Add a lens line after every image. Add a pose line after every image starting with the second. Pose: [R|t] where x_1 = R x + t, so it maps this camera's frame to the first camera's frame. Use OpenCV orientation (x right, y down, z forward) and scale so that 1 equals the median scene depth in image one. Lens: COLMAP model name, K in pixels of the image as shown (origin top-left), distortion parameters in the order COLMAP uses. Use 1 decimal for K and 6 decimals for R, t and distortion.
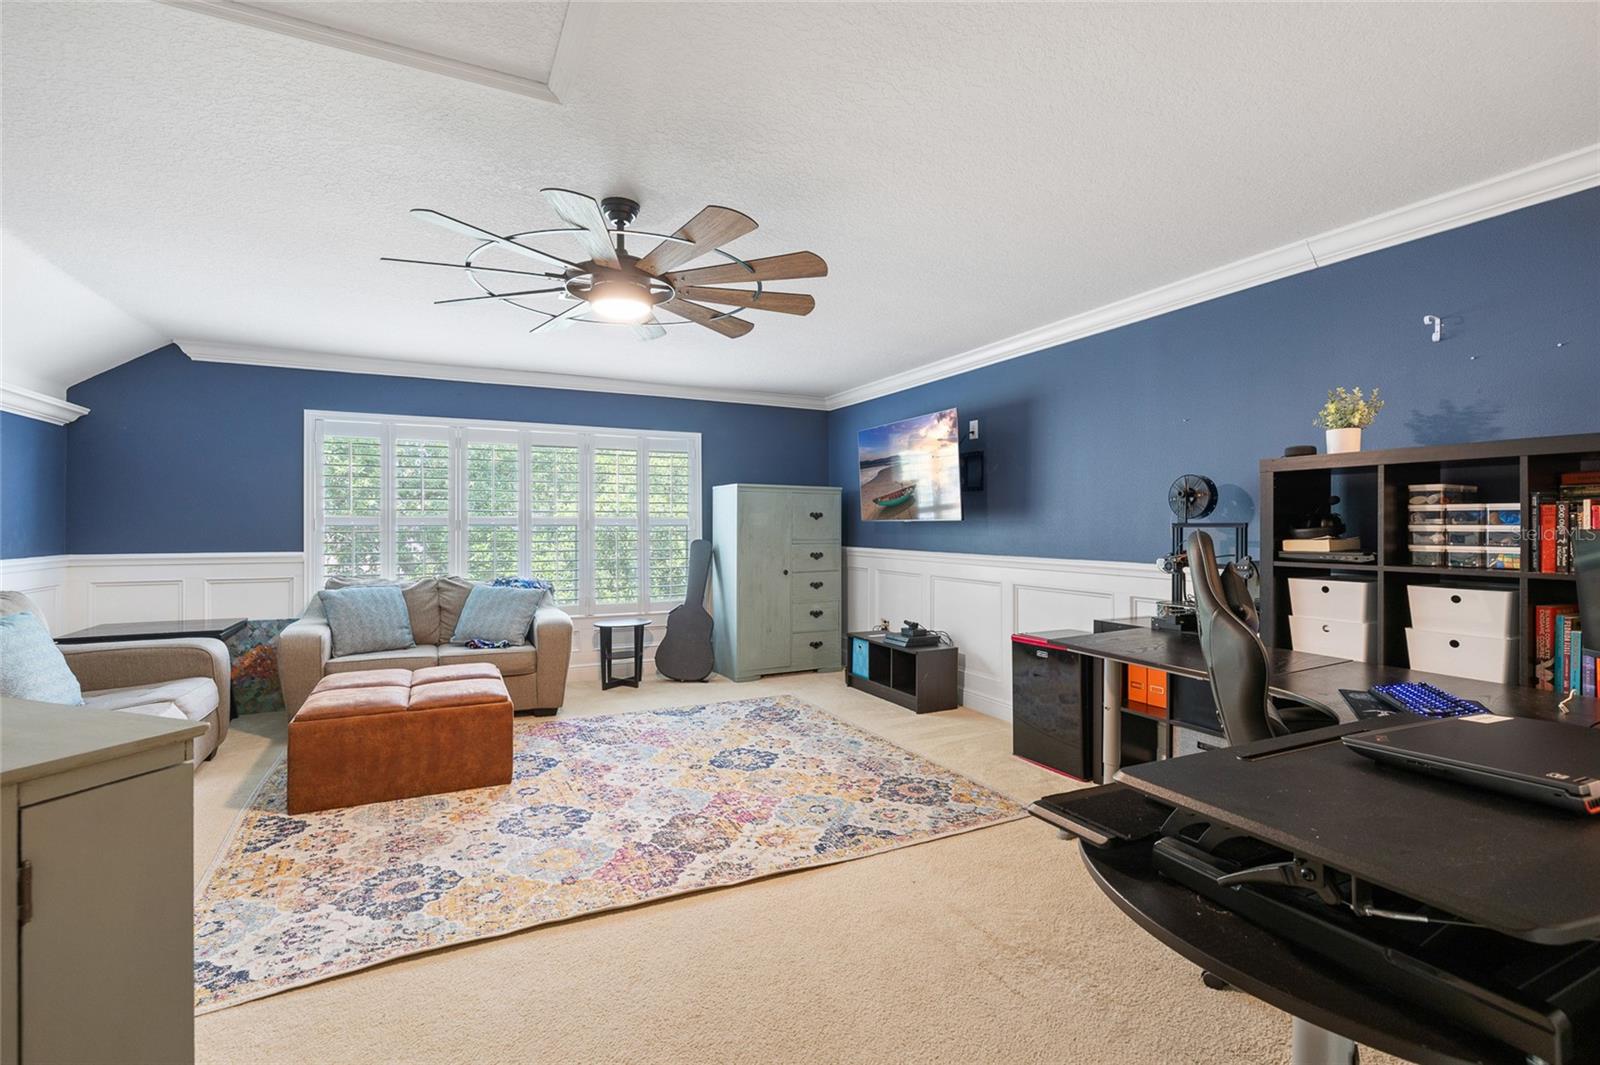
lens RADIAL K [[725.1, 0, 807.8], [0, 725.1, 523.8], [0, 0, 1]] dist [-0.004092, 0.001398]
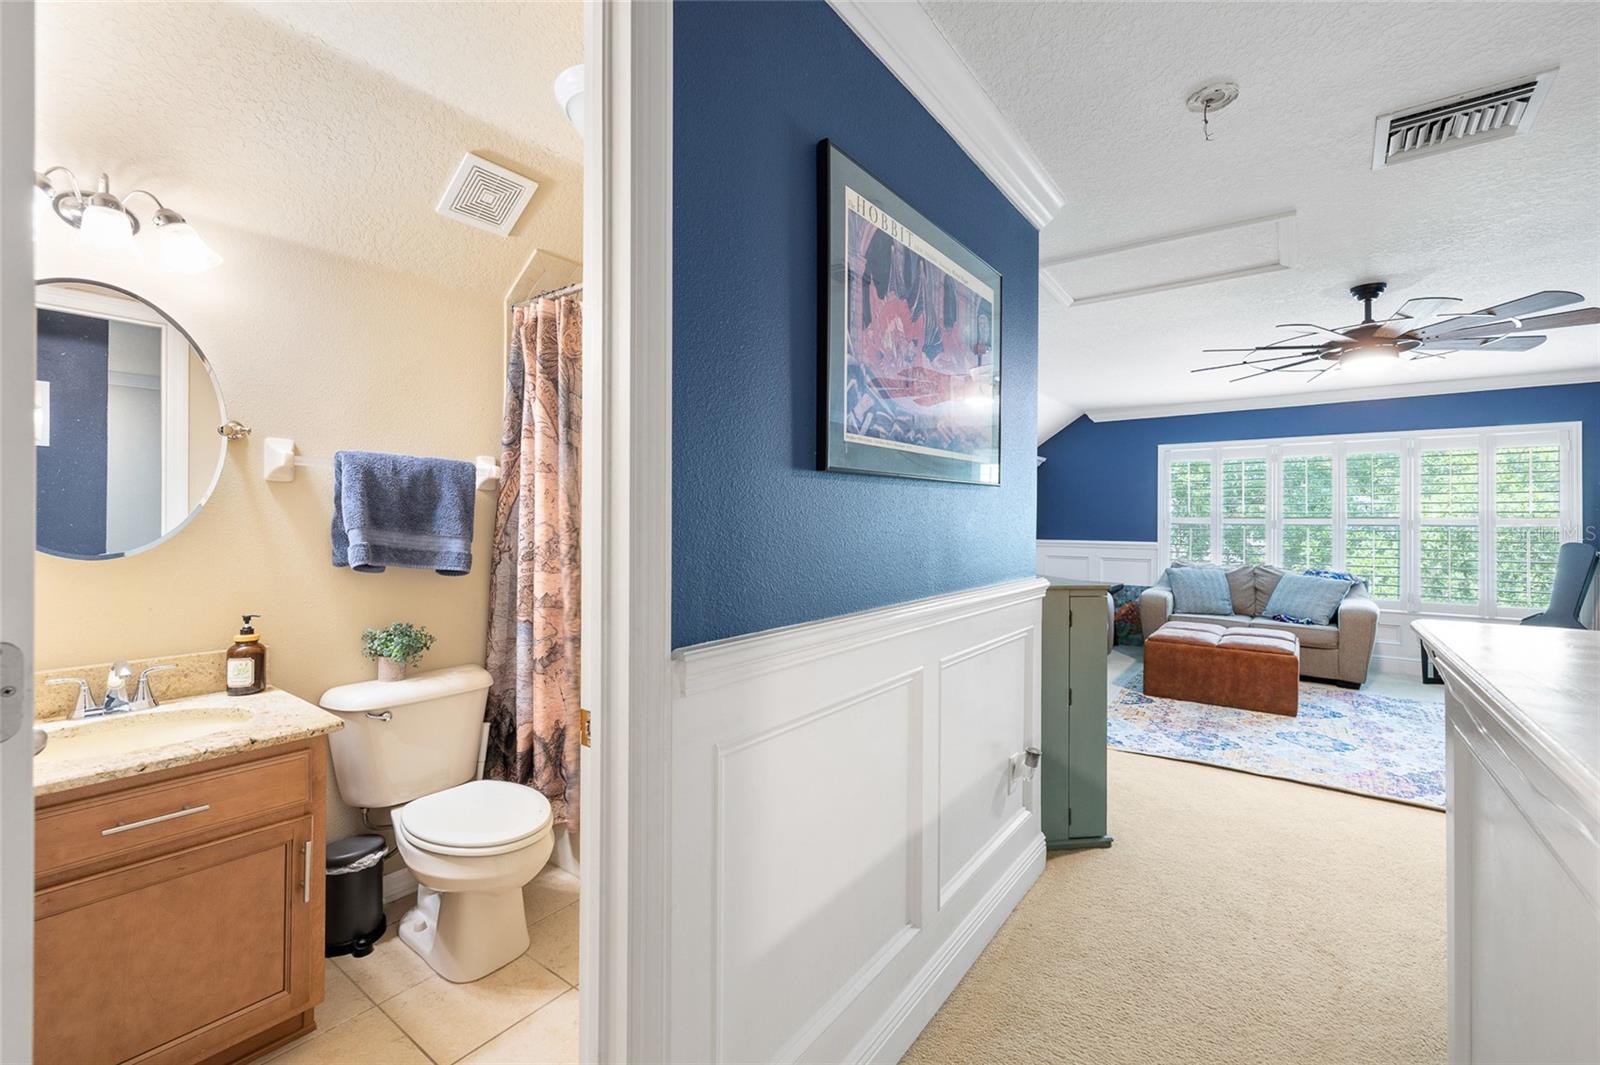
lens RADIAL K [[684.3, 0, 792.3], [0, 684.3, 521.7], [0, 0, 1]] dist [0.004039, 0.000237]
pose [[0.443979, 0.002183, -0.896034, 0.299035], [-0.003612, 0.999993, 0.000646, -0.001016], [0.896030, 0.002949, 0.443984, -0.382089]]
